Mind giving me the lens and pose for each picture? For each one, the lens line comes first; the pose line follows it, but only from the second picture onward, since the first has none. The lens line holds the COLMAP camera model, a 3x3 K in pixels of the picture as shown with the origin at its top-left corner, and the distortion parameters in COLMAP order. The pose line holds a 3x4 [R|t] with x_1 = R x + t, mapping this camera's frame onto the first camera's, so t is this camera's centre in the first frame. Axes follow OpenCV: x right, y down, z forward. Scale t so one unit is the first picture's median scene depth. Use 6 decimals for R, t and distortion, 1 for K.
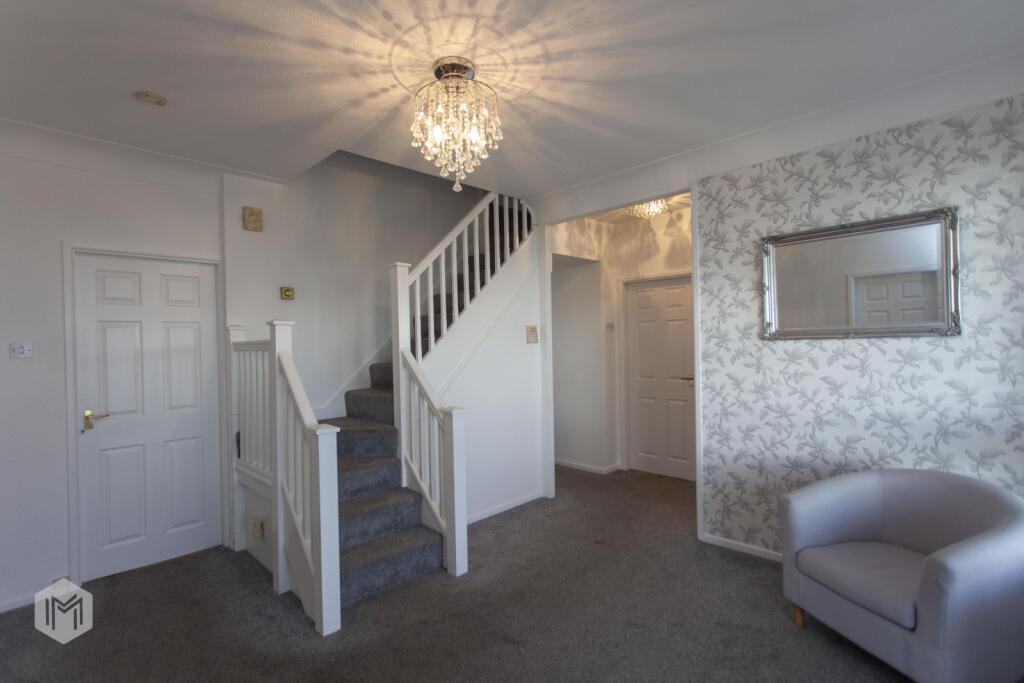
lens RADIAL K [[477.3, 0, 506.8], [0, 477.3, 343.4], [0, 0, 1]] dist [0.003322, 0.000526]
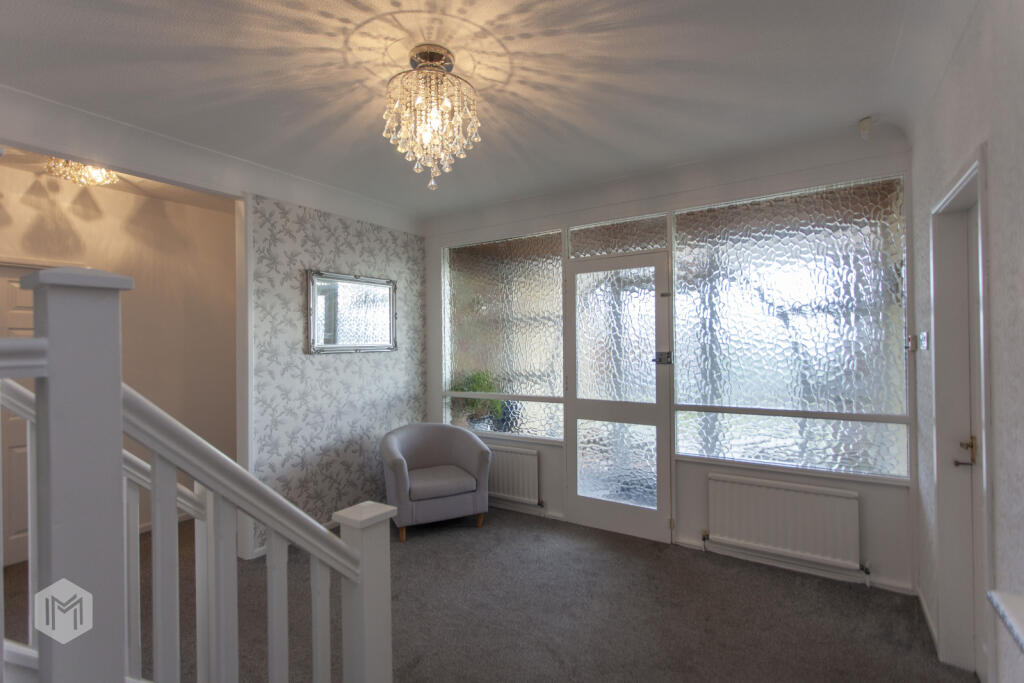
lens RADIAL K [[477.3, 0, 506.8], [0, 477.3, 343.4], [0, 0, 1]] dist [0.003322, 0.000526]
pose [[-0.189232, 0.029480, 0.981490, -0.712433], [0.022902, 0.999410, -0.025603, 0.007952], [-0.981665, 0.017633, -0.189795, 0.713225]]
